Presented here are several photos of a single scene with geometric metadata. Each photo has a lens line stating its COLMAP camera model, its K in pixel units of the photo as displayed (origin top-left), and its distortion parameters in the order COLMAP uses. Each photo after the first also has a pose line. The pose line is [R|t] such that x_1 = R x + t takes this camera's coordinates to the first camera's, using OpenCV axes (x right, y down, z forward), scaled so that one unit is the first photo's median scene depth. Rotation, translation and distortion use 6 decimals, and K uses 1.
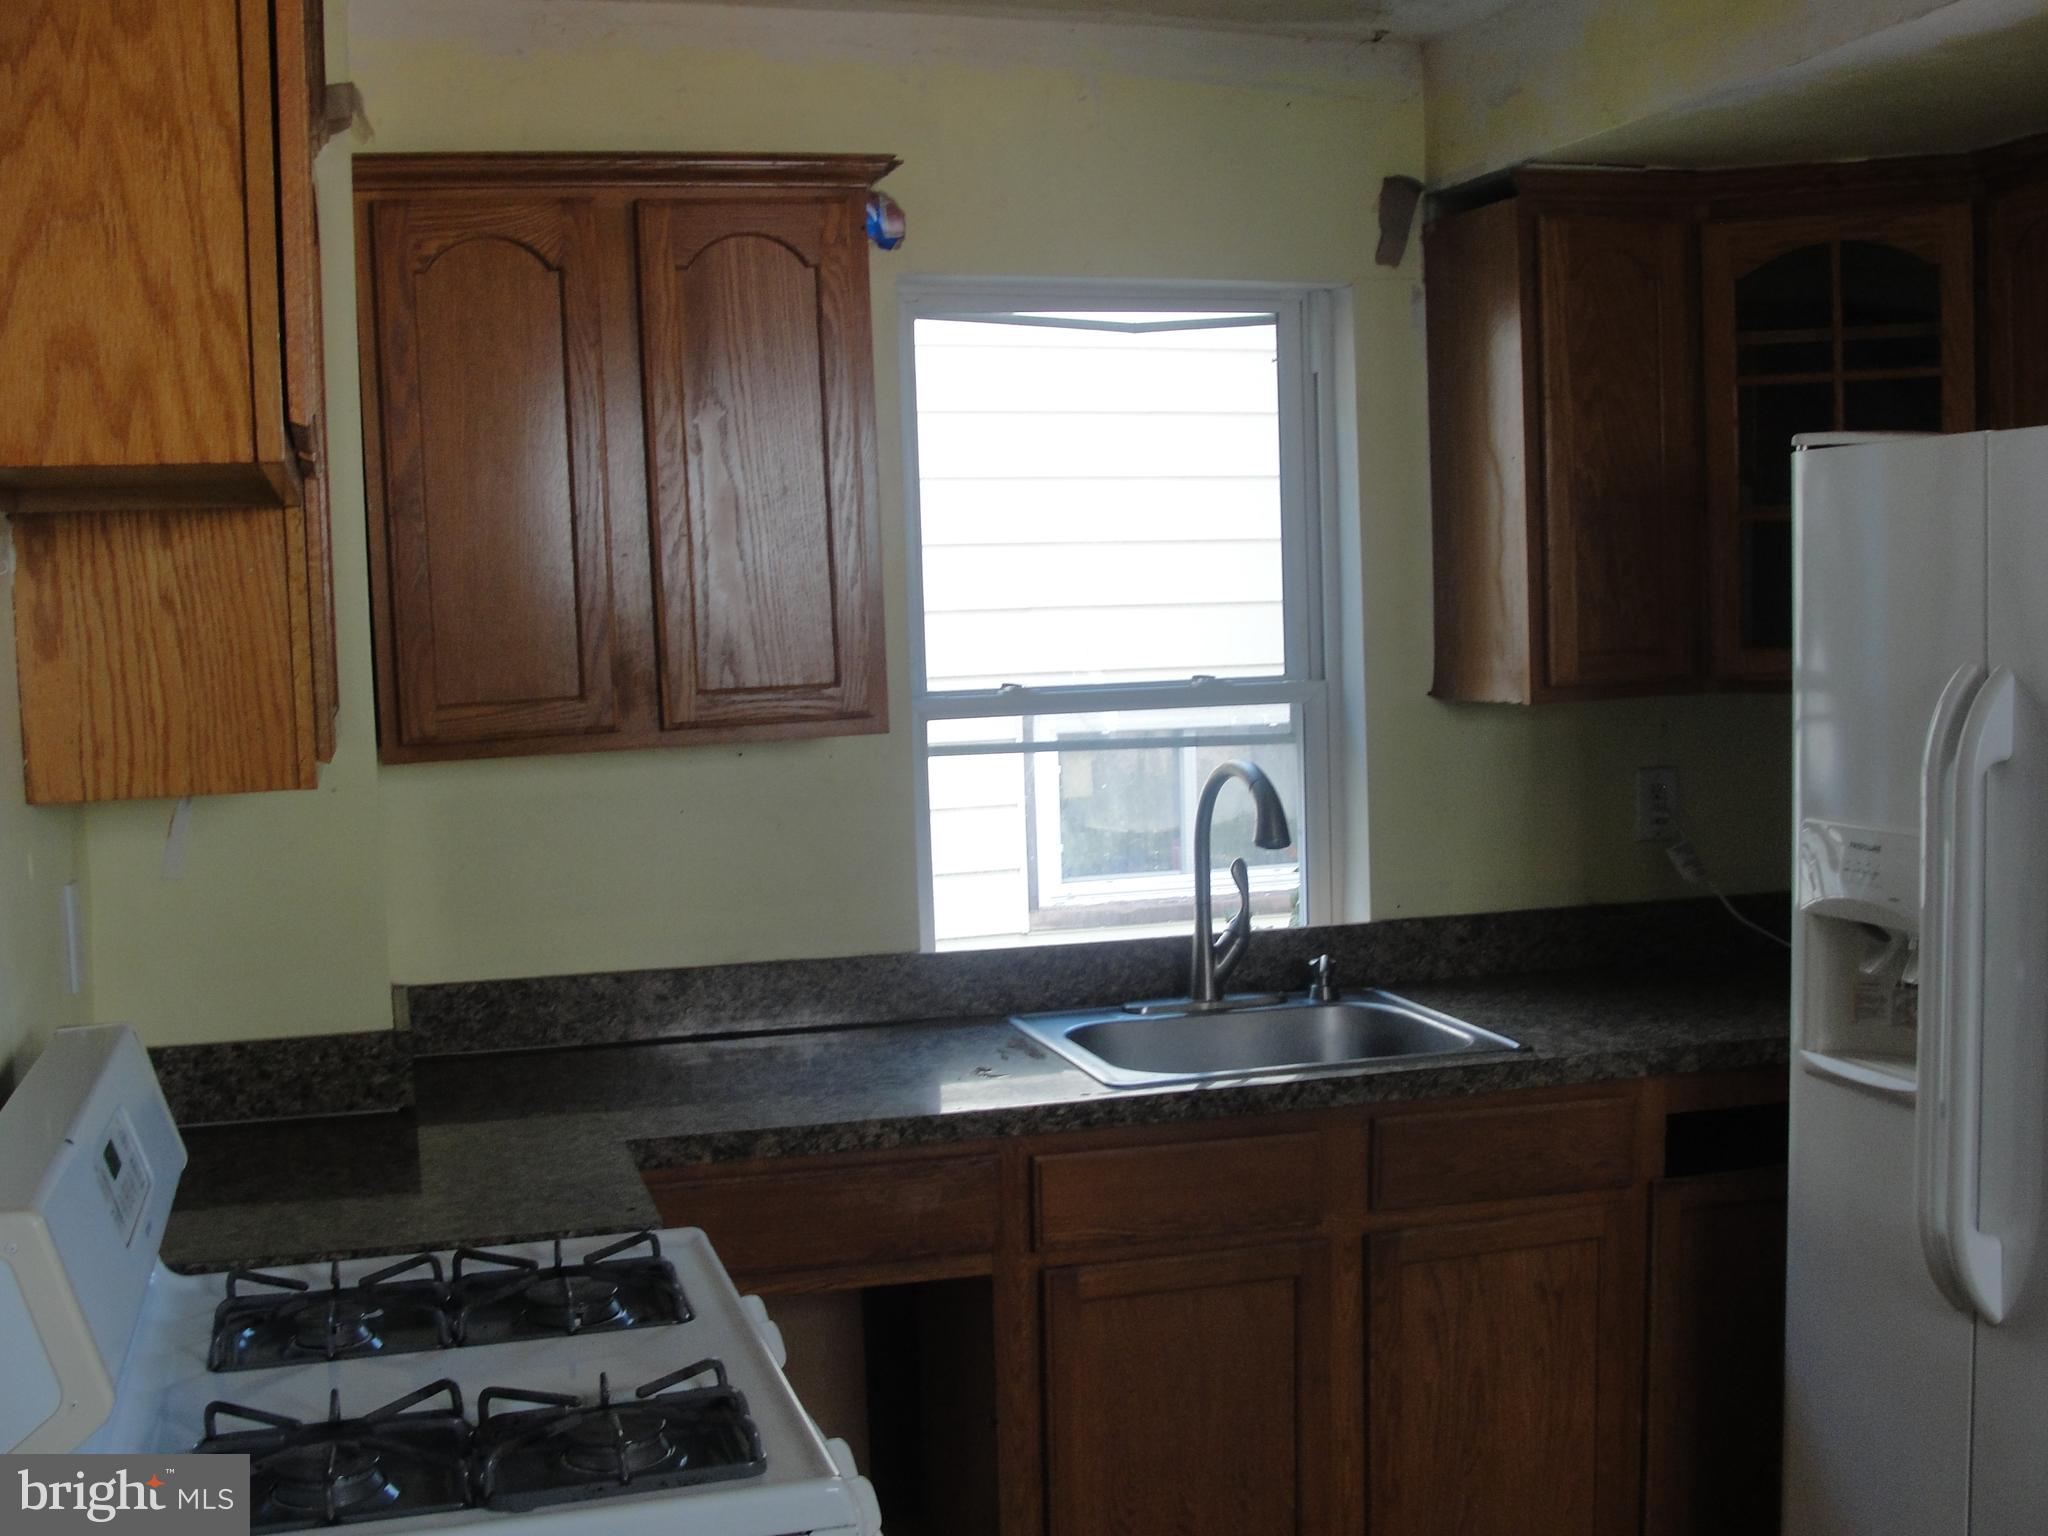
lens RADIAL K [[2338.5, 0, 1064.0], [0, 2338.5, 790.7], [0, 0, 1]] dist [-0.212253, 0.262330]
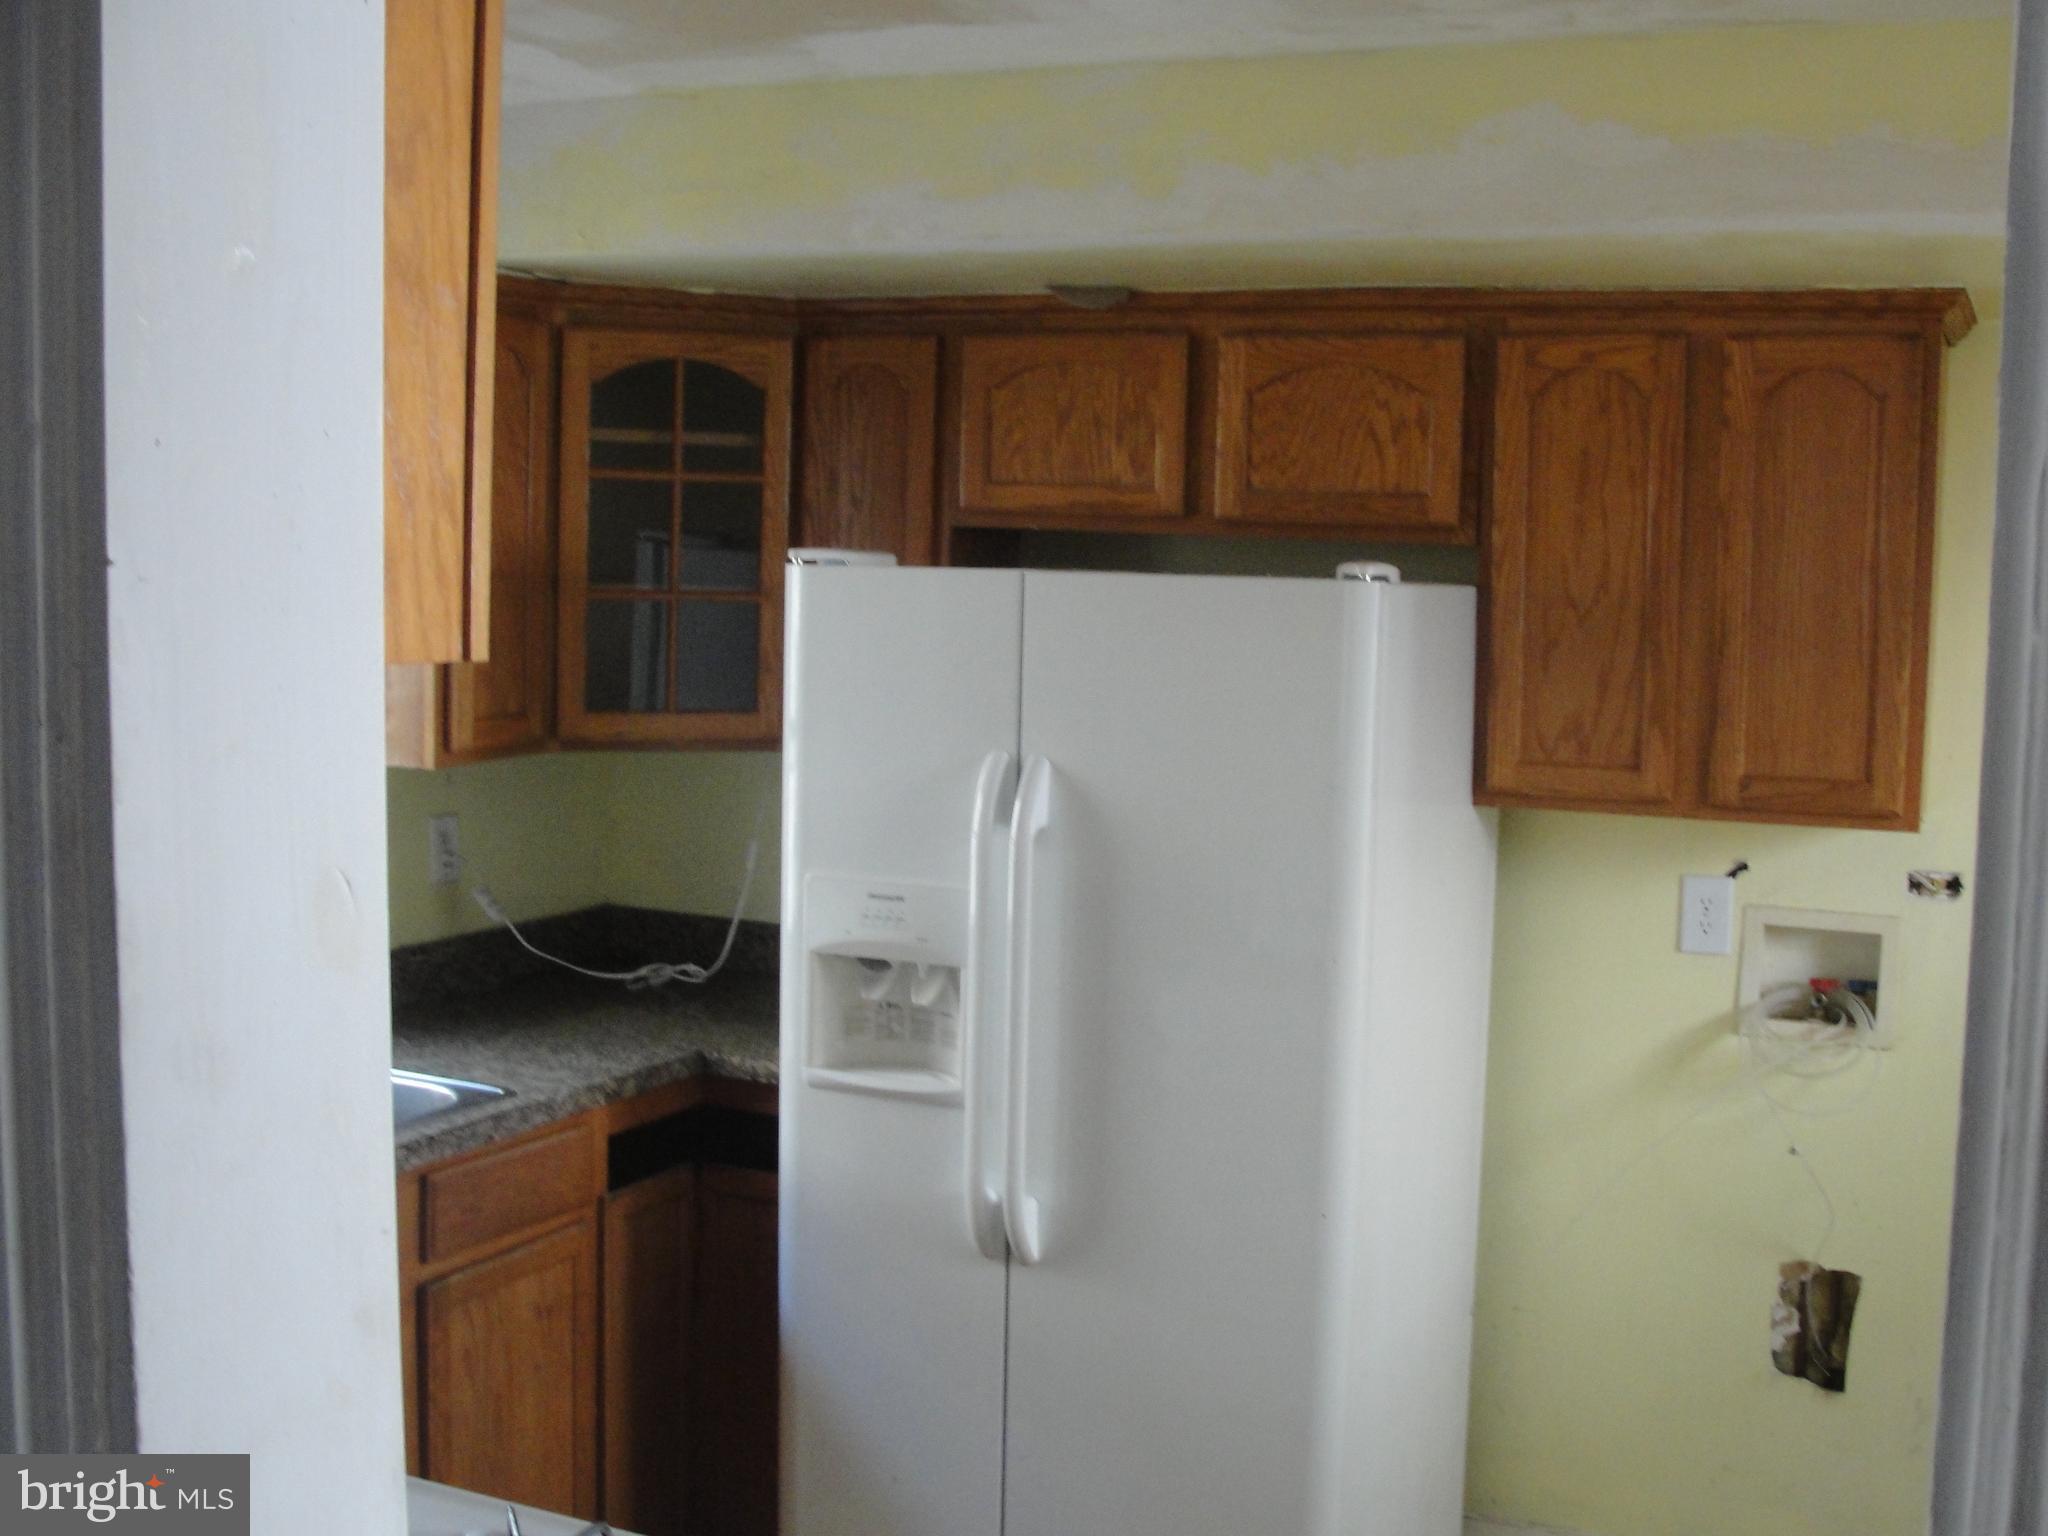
lens RADIAL K [[2338.5, 0, 1064.0], [0, 2338.5, 790.7], [0, 0, 1]] dist [-0.212253, 0.262330]
pose [[0.659282, -0.033407, 0.751154, -0.465050], [0.020840, 0.999441, 0.026159, -0.056343], [-0.751607, -0.001593, 0.659609, 0.096438]]
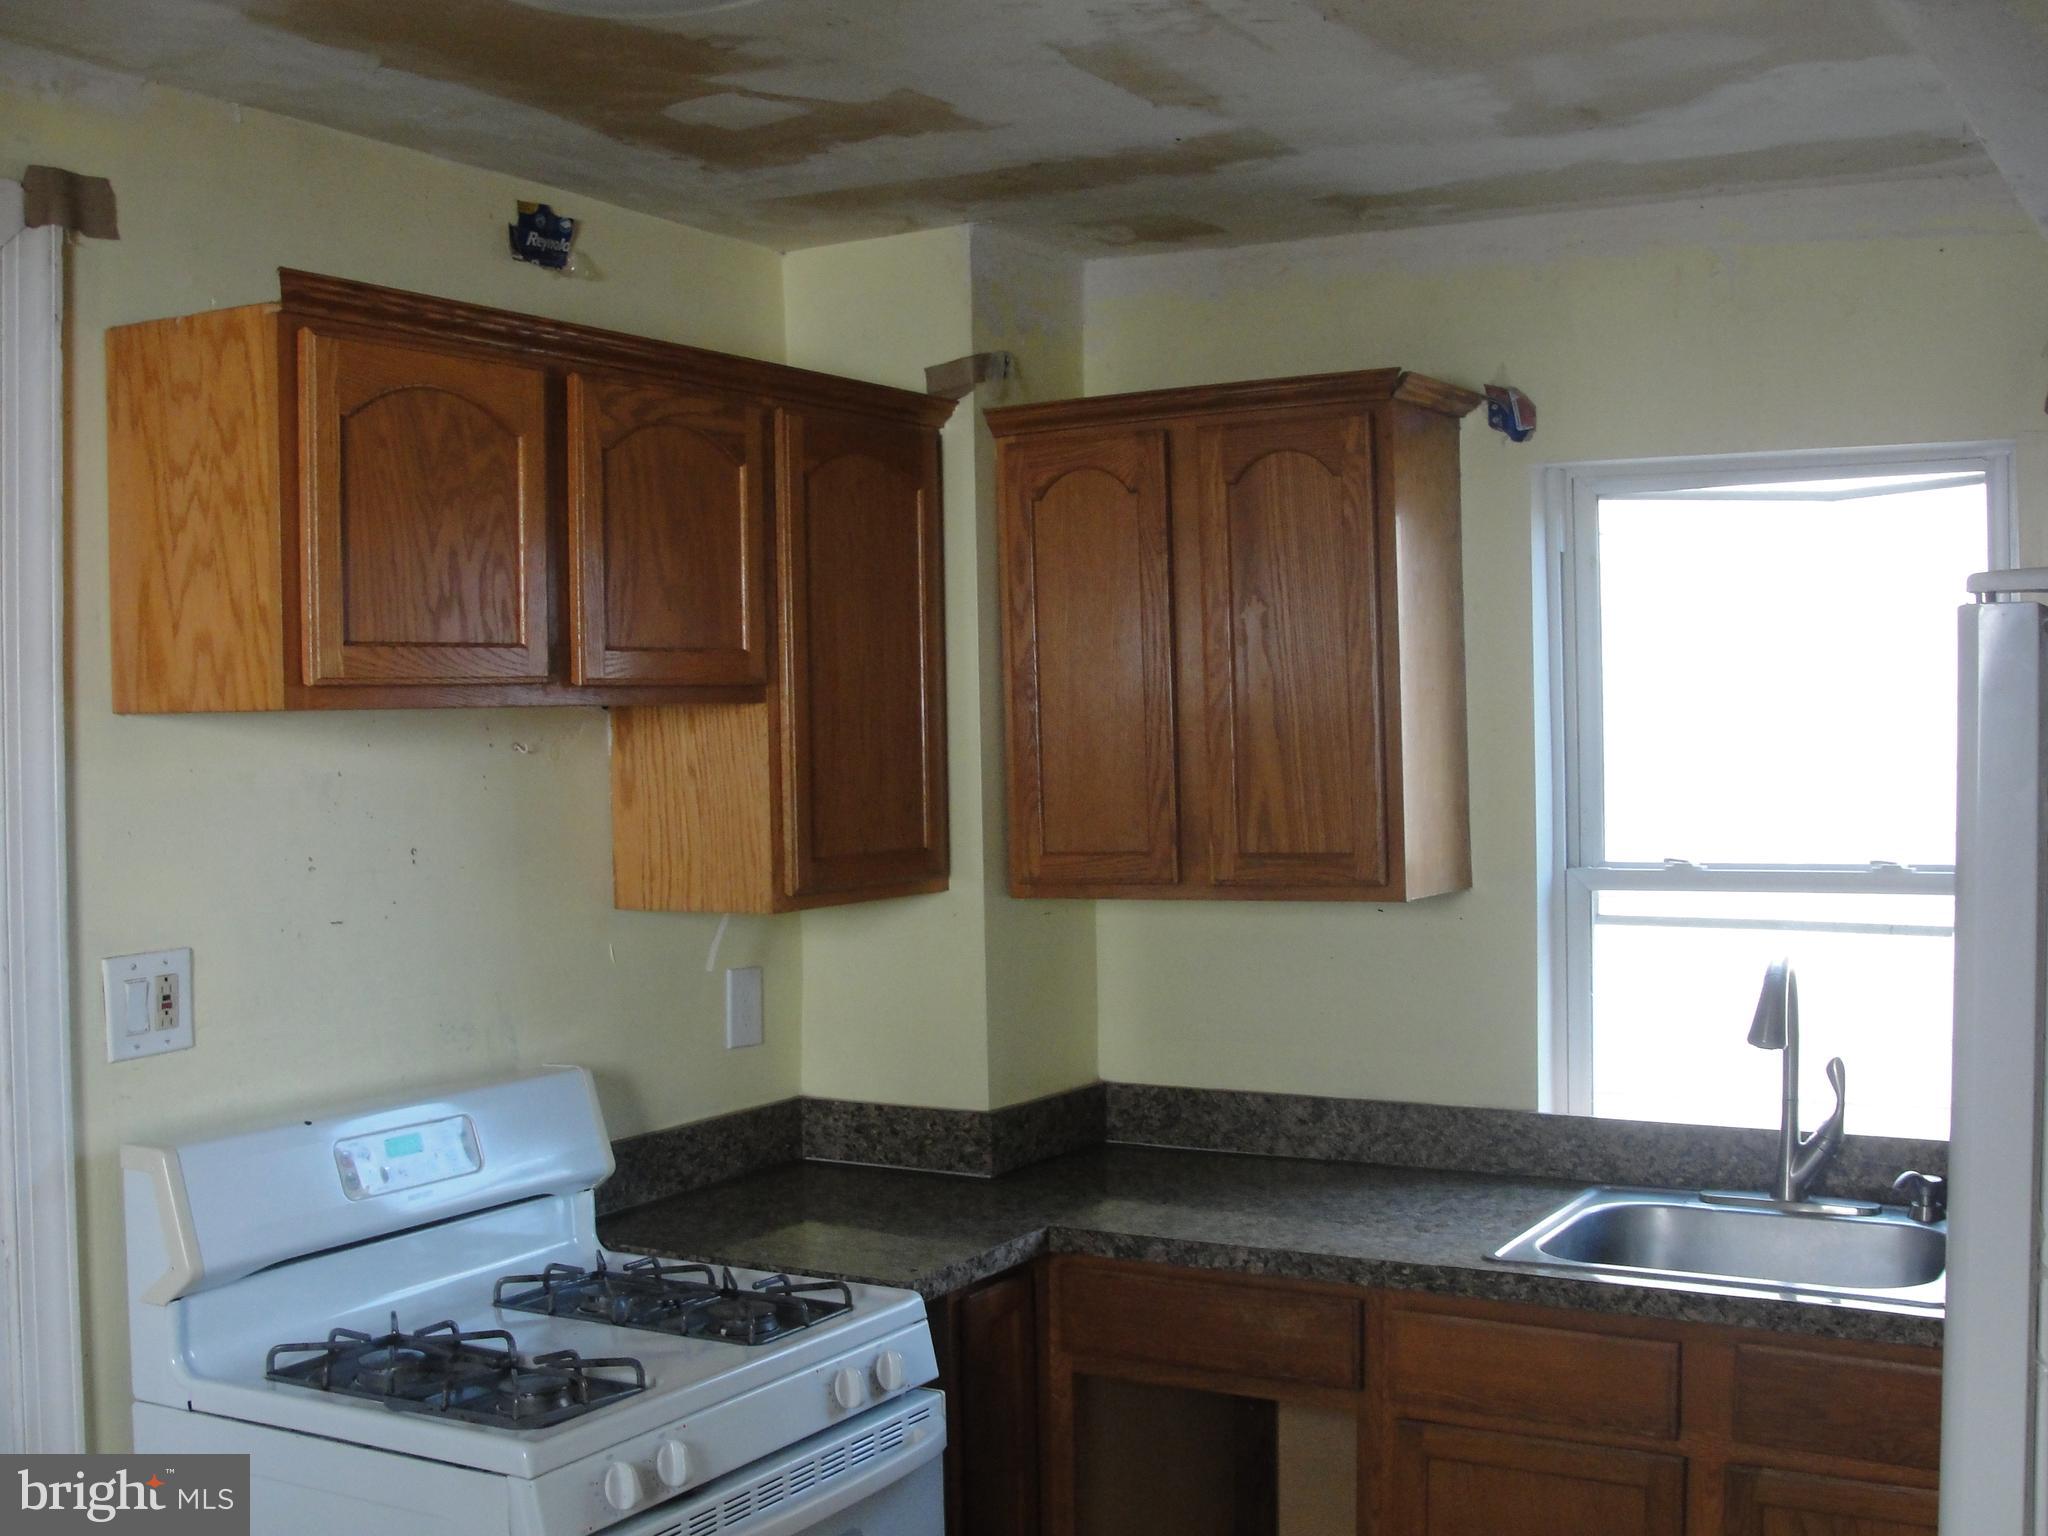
lens RADIAL K [[2338.5, 0, 1064.0], [0, 2338.5, 790.7], [0, 0, 1]] dist [-0.212253, 0.262330]
pose [[0.685278, 0.037348, -0.727323, 0.620834], [-0.067611, 0.997634, -0.012474, -0.053776], [0.725136, 0.057723, 0.686182, 0.151822]]
